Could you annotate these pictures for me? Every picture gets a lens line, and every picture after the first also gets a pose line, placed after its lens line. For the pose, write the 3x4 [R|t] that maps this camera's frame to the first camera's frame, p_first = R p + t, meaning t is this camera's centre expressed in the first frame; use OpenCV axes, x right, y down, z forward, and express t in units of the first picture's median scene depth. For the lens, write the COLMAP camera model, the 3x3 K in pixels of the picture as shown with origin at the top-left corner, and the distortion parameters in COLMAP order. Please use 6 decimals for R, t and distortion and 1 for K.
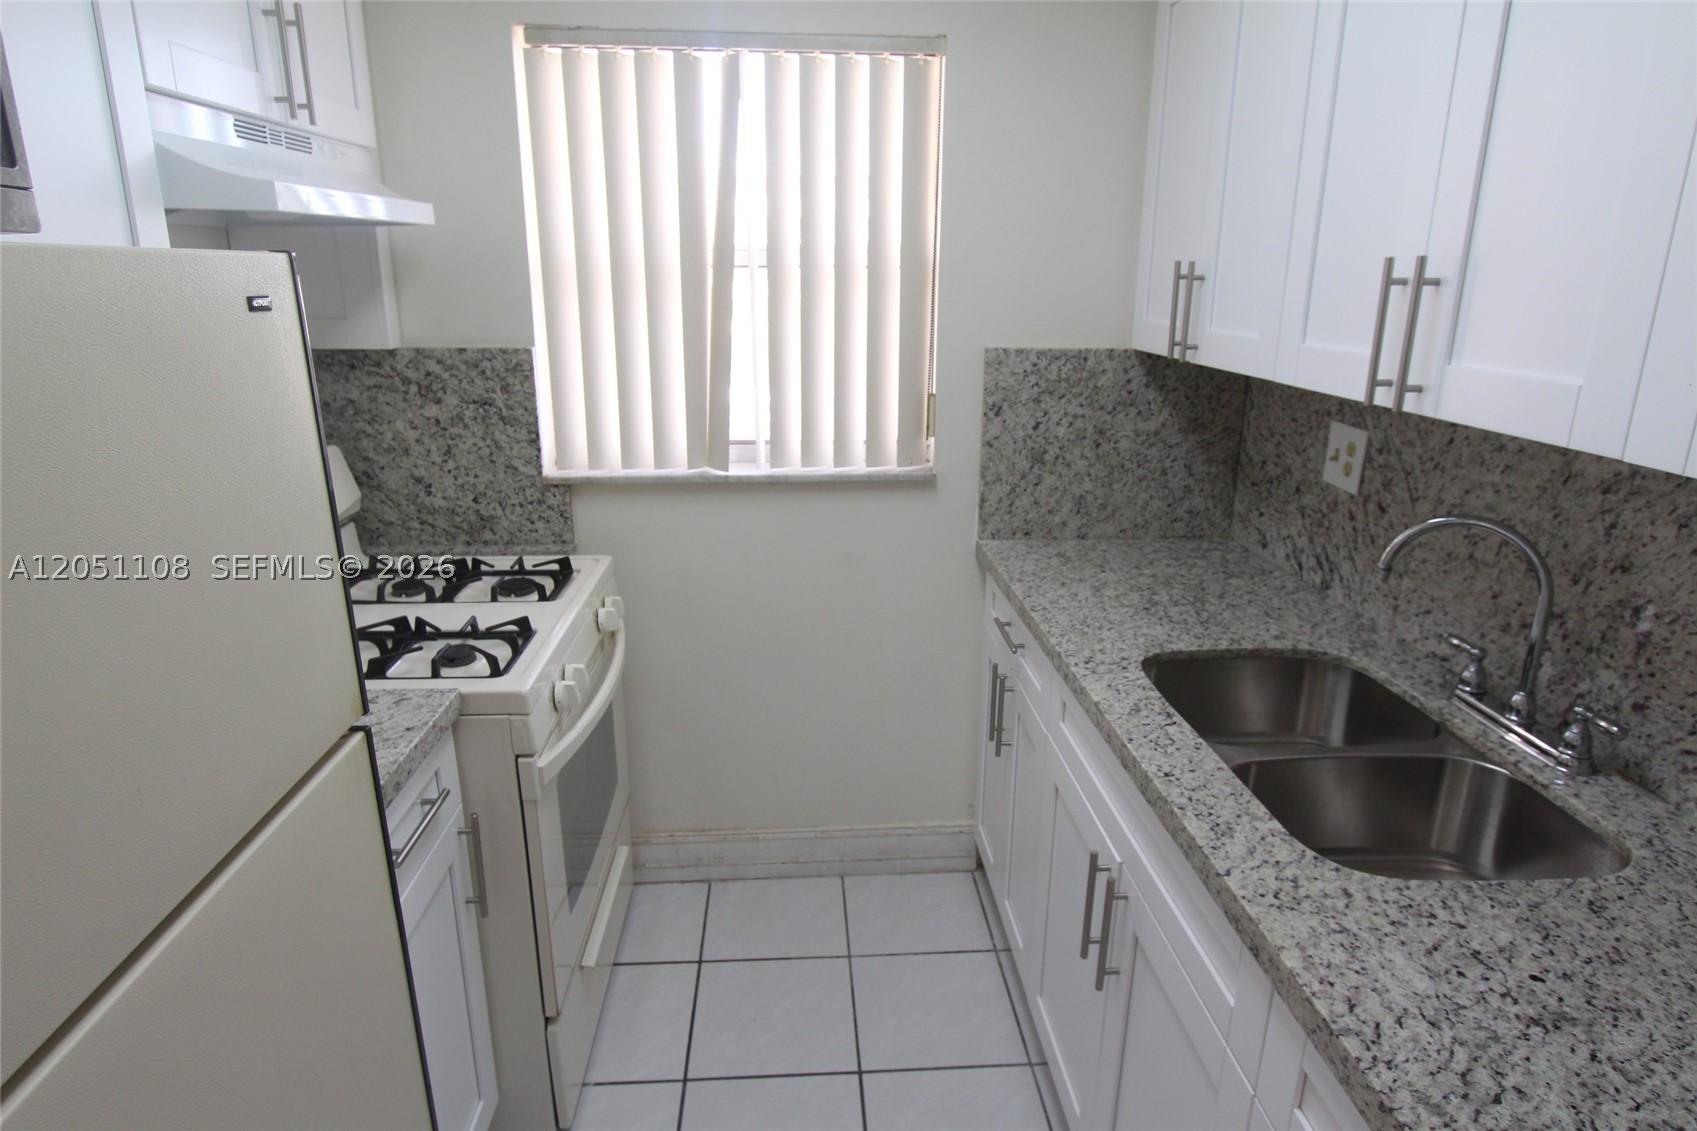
lens RADIAL K [[969.0, 0, 851.3], [0, 969.0, 557.8], [0, 0, 1]] dist [-0.021318, 0.008924]
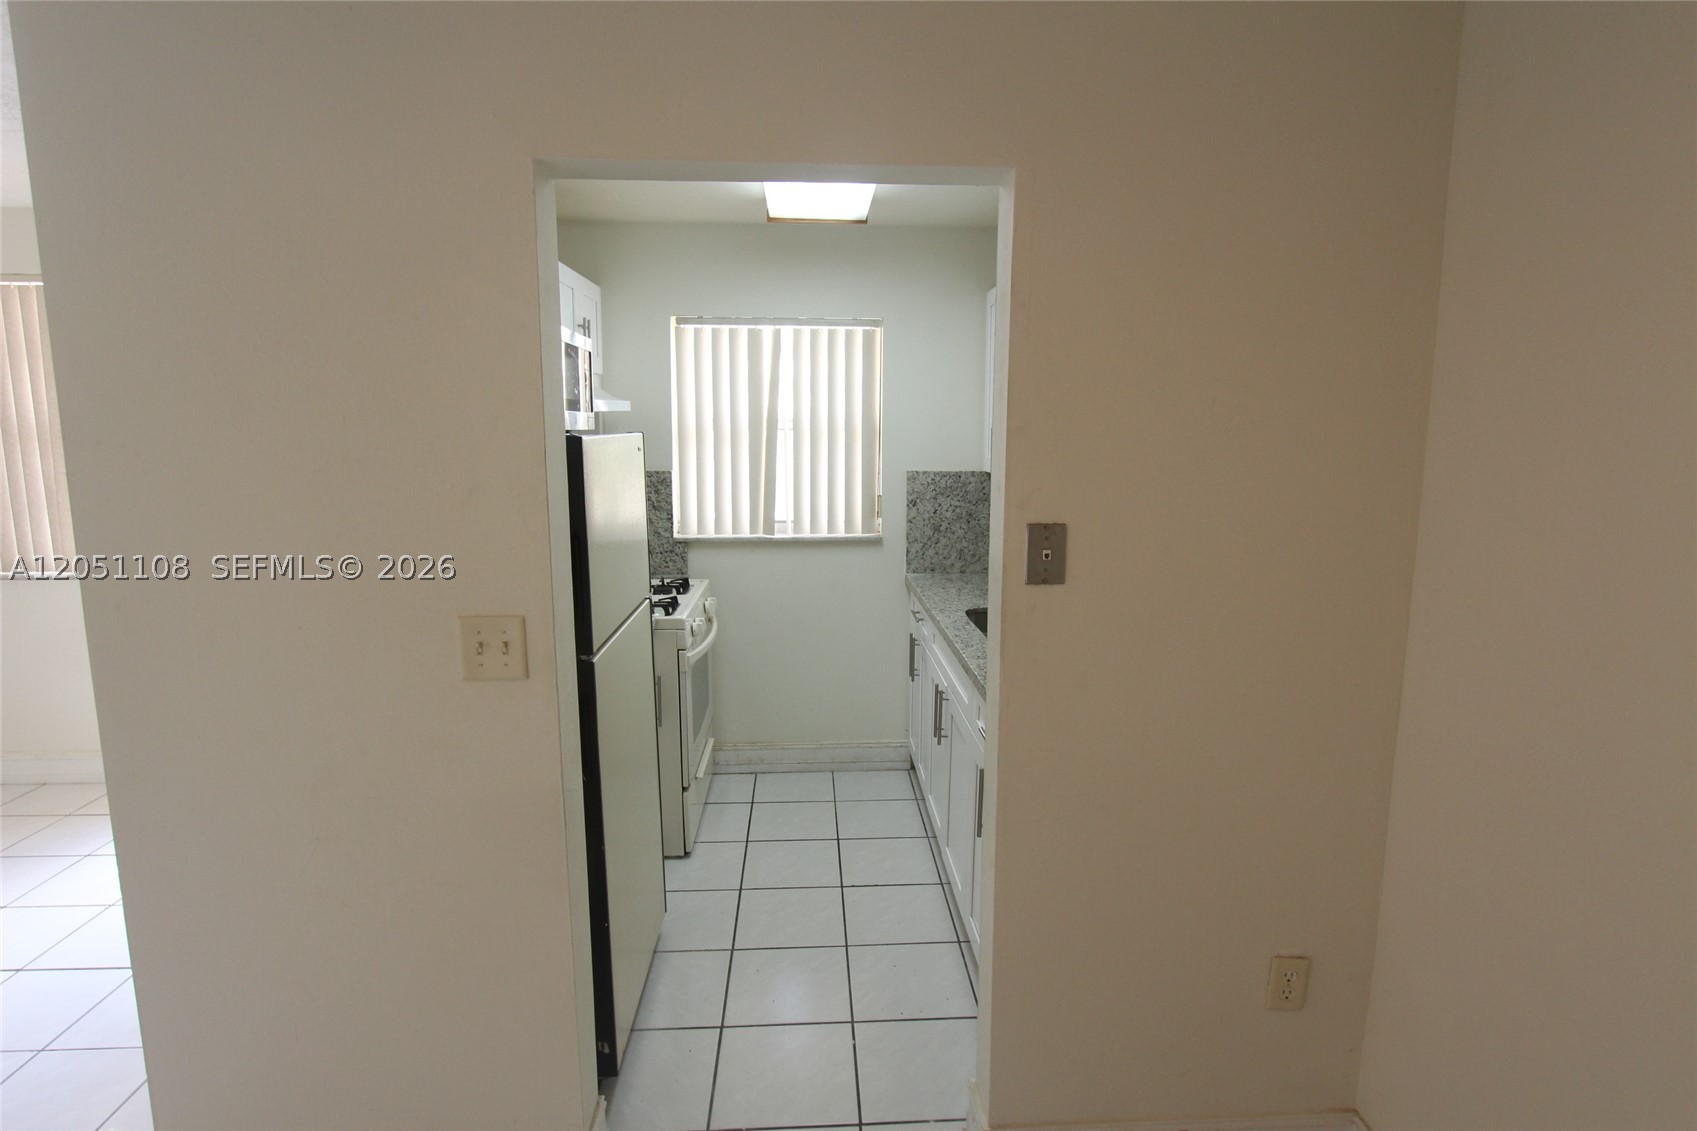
lens RADIAL K [[876.6, 0, 853.5], [0, 876.6, 557.6], [0, 0, 1]] dist [-0.024919, 0.008547]
pose [[0.999970, -0.000734, -0.007661, 0.047918], [-0.000281, 0.991299, -0.131627, 0.186013], [0.007691, 0.131626, 0.991270, -0.713906]]
